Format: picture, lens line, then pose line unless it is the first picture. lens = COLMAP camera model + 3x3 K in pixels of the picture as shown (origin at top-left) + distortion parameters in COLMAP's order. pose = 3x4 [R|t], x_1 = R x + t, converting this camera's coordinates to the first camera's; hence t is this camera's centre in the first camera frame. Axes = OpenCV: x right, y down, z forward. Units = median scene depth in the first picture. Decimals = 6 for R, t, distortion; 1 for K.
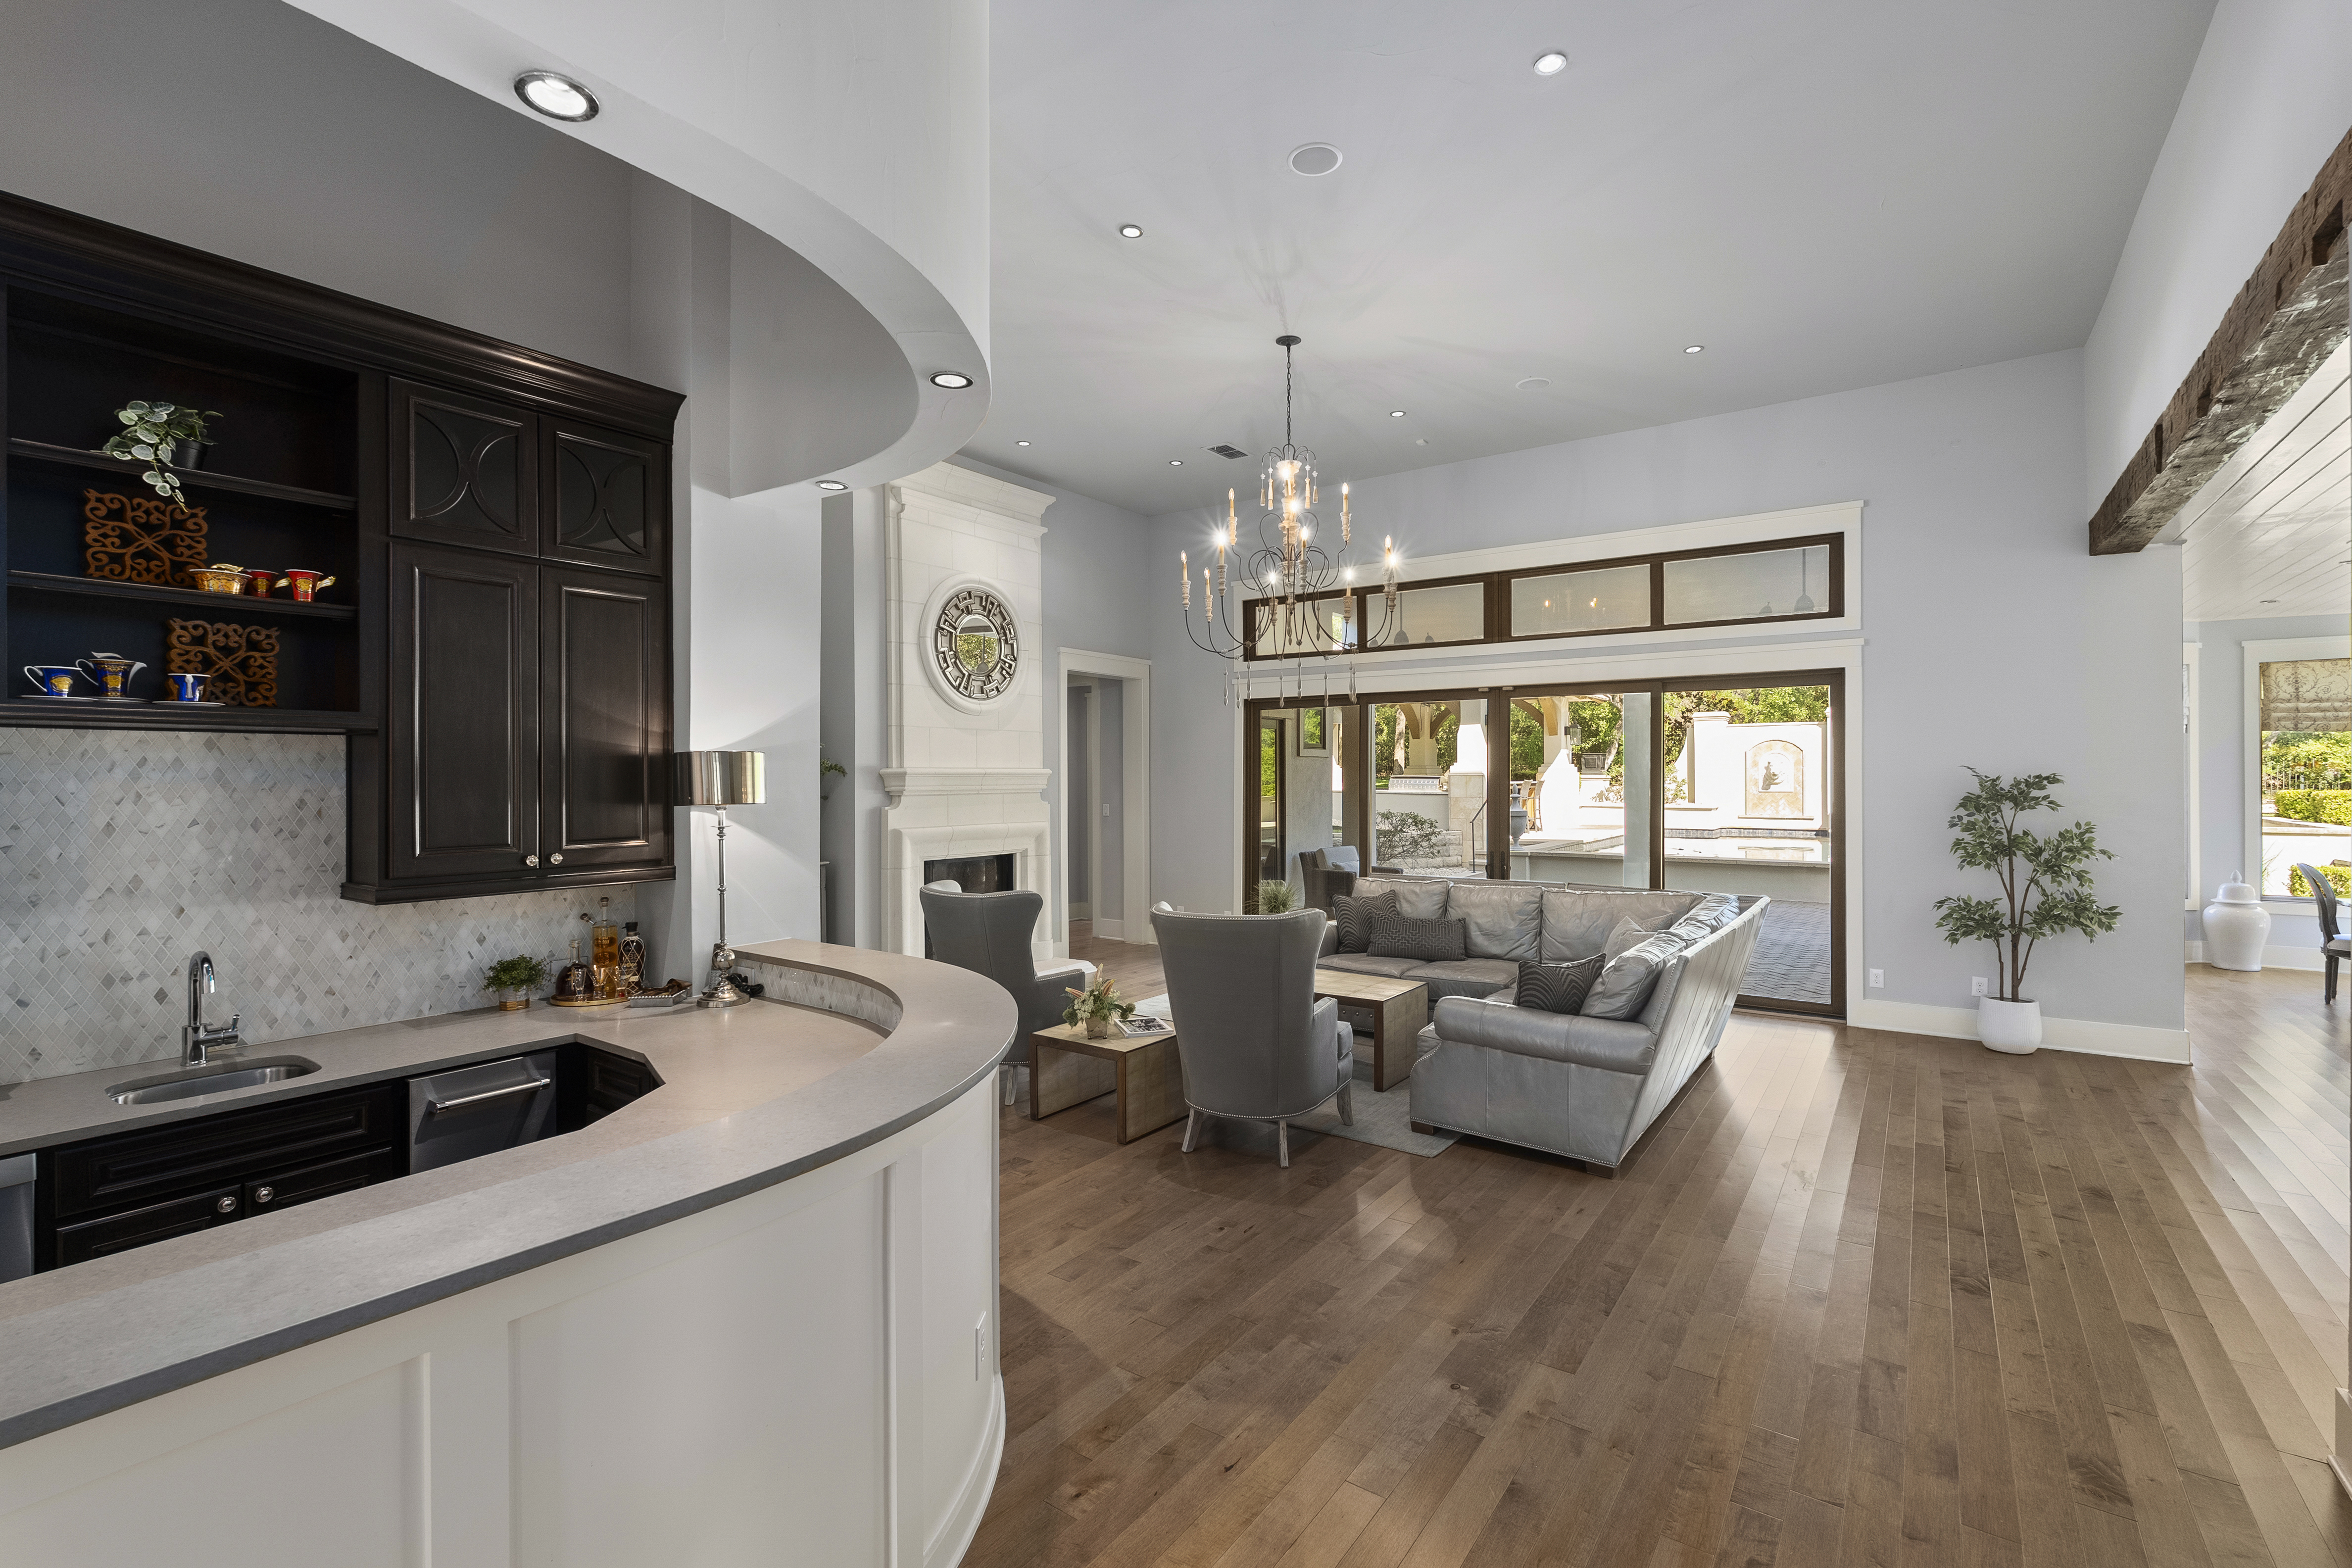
lens RADIAL K [[1067.7, 0, 1187.3], [0, 1067.7, 778.3], [0, 0, 1]] dist [-0.004371, 0.000614]
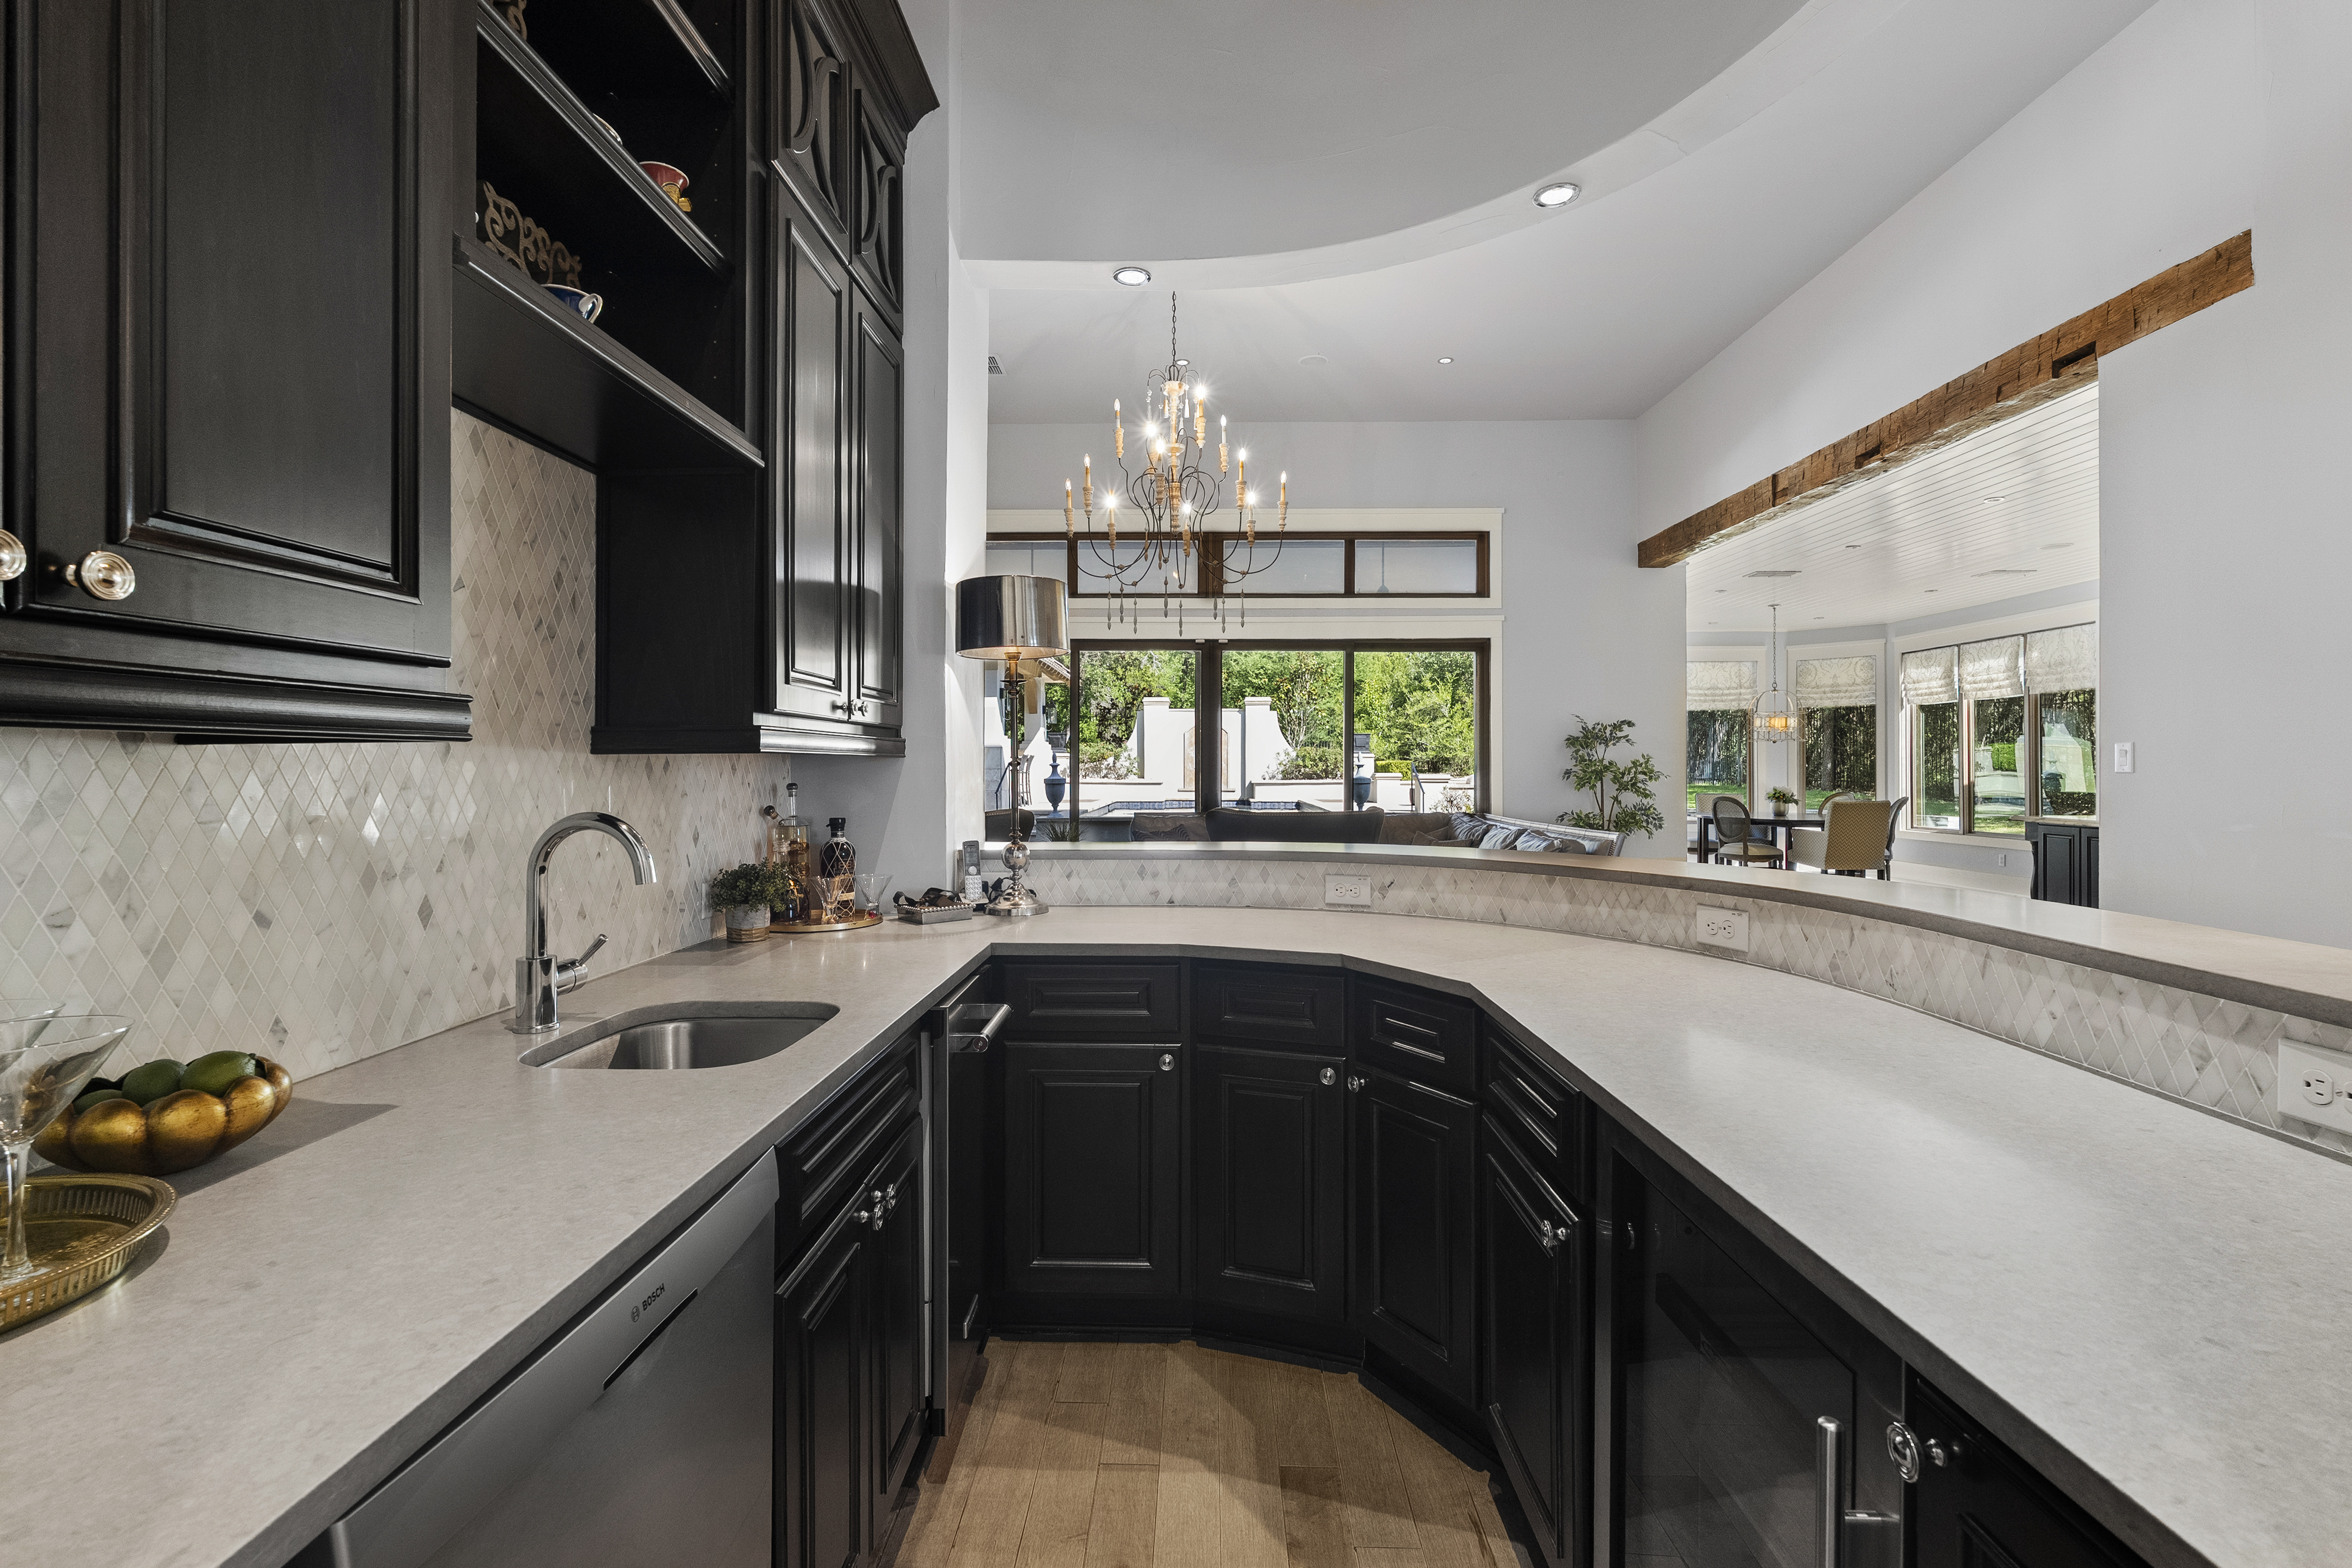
lens RADIAL K [[1067.7, 0, 1218.7], [0, 1067.7, 764.0], [0, 0, 1]] dist [-0.004371, 0.000614]
pose [[0.815580, 0.003862, 0.578631, -0.420847], [-0.000110, 0.999979, -0.006520, 0.060590], [-0.578644, 0.005254, 0.815563, 0.160881]]
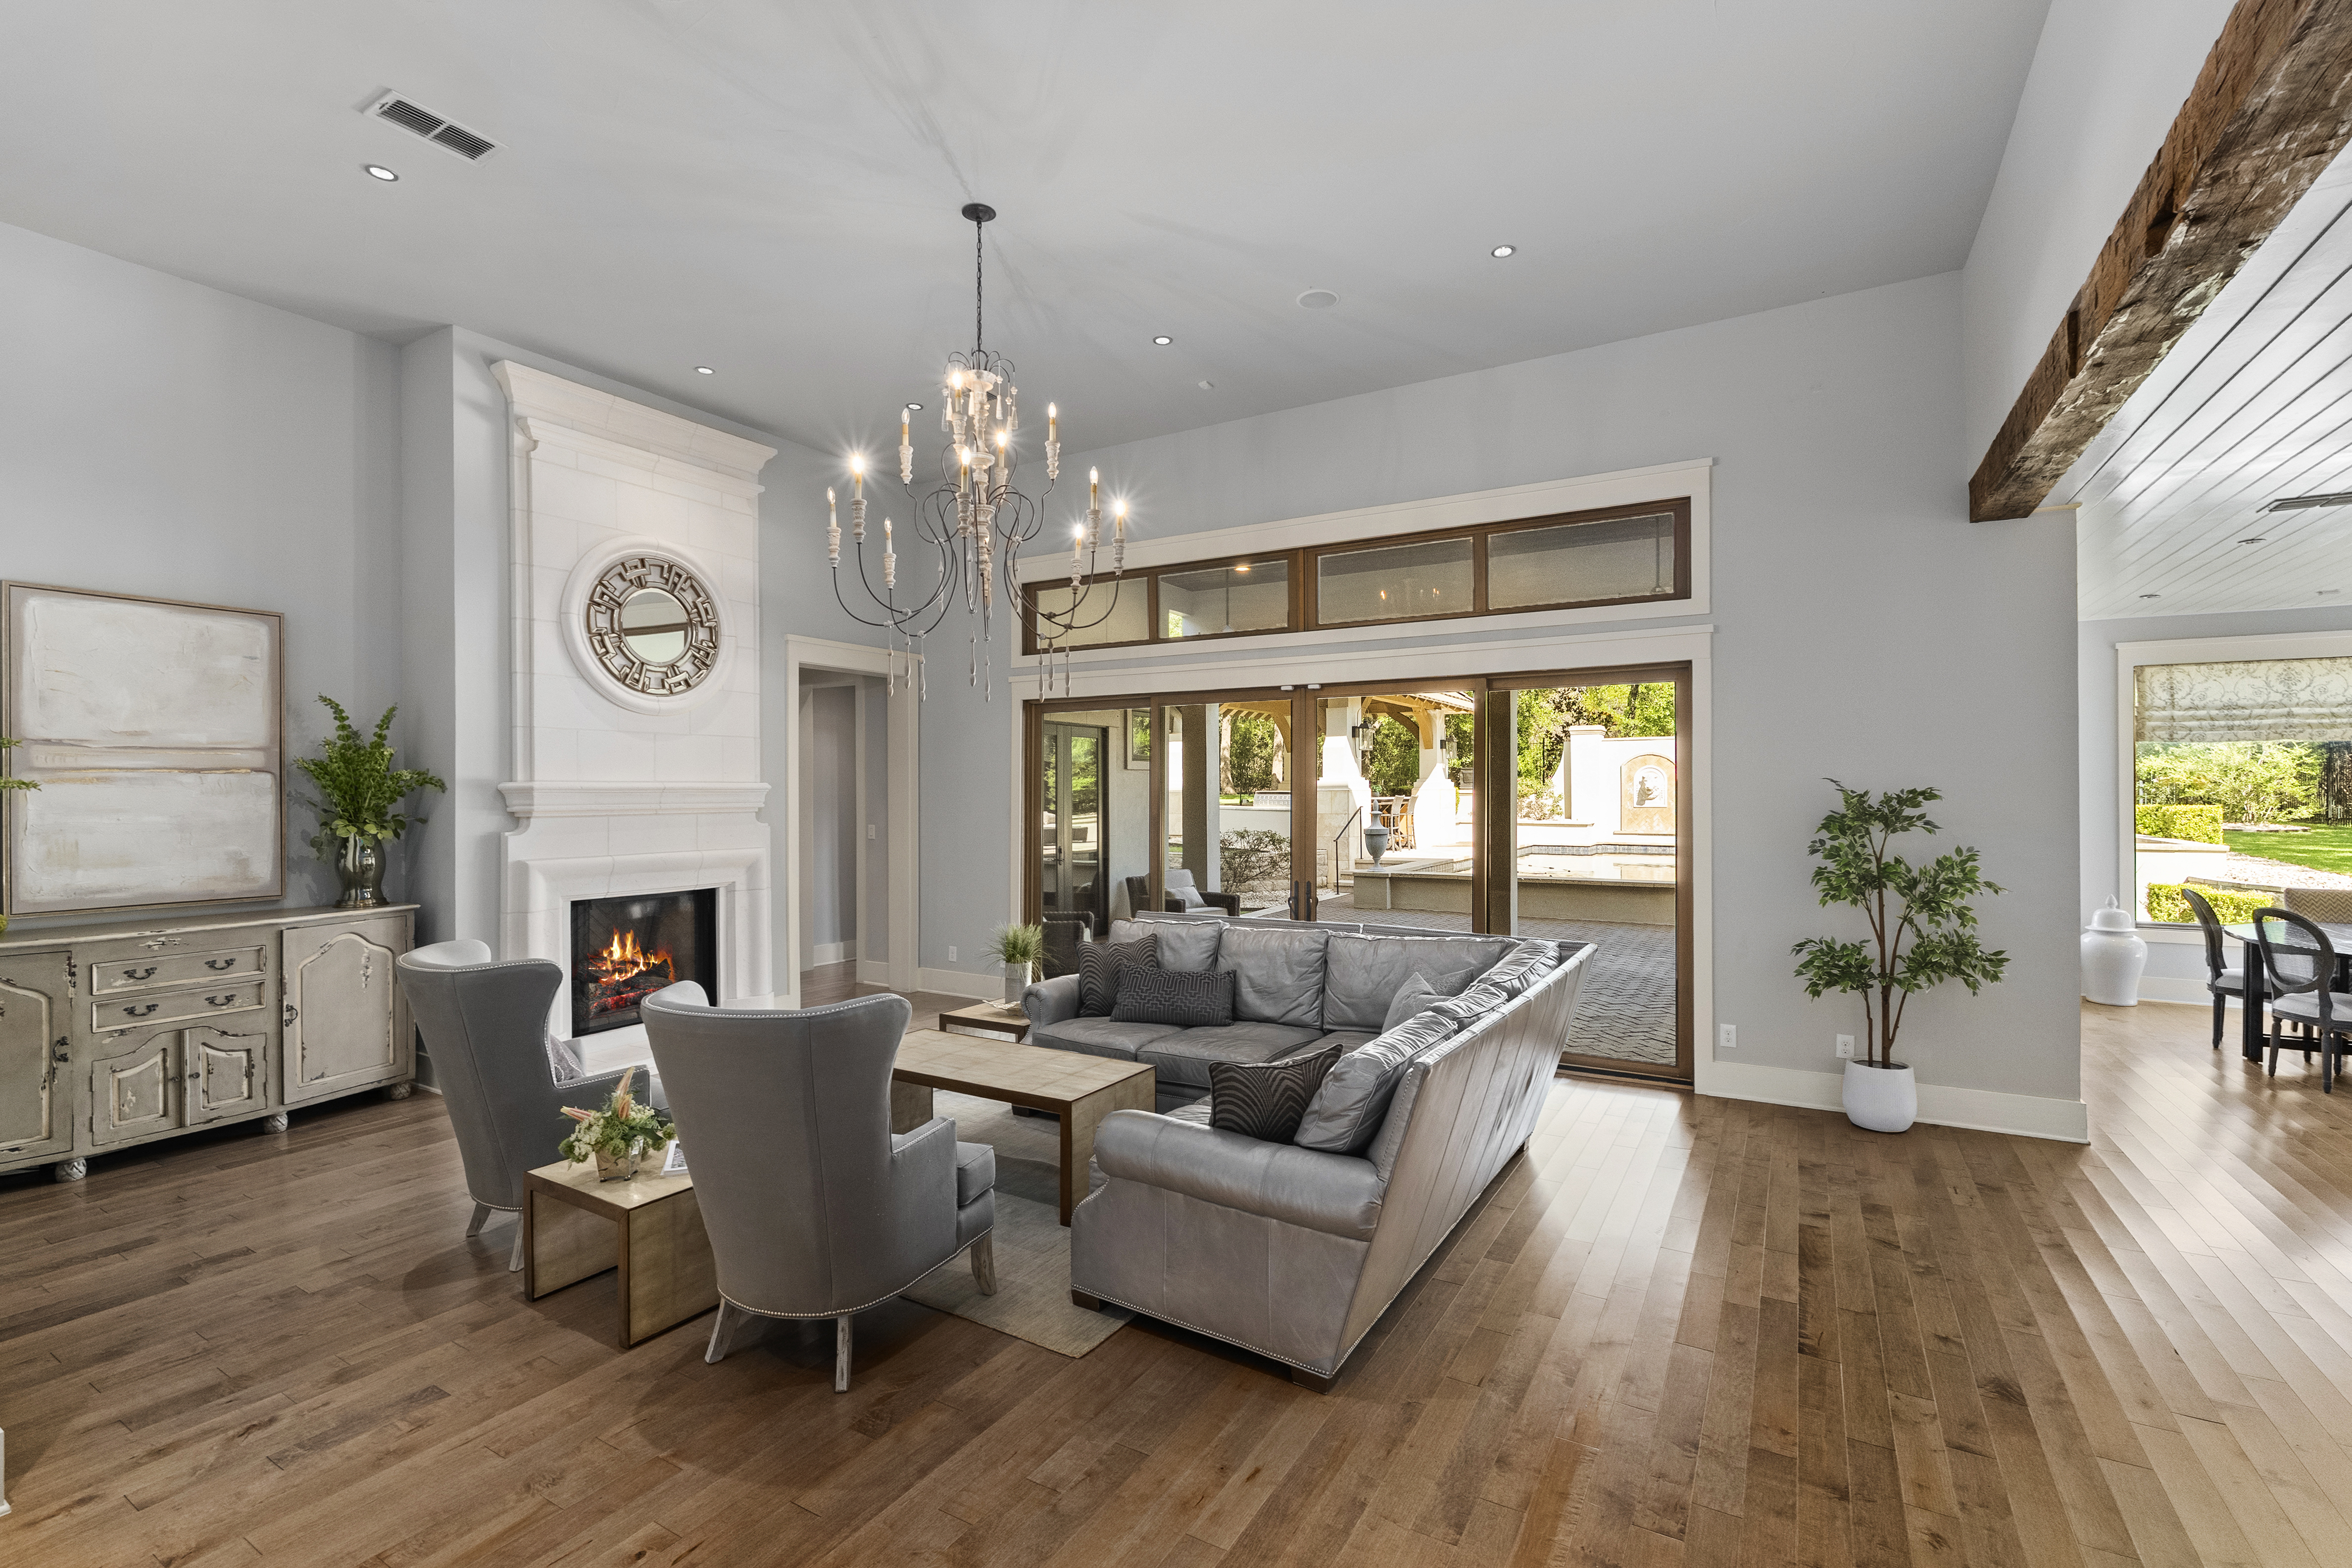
lens RADIAL K [[1067.7, 0, 1196.4], [0, 1067.7, 792.3], [0, 0, 1]] dist [-0.004371, 0.000614]
pose [[0.995773, -0.000911, 0.091841, 0.171061], [0.001044, 0.999998, -0.001408, -0.000324], [-0.091840, 0.001497, 0.995773, 0.228201]]
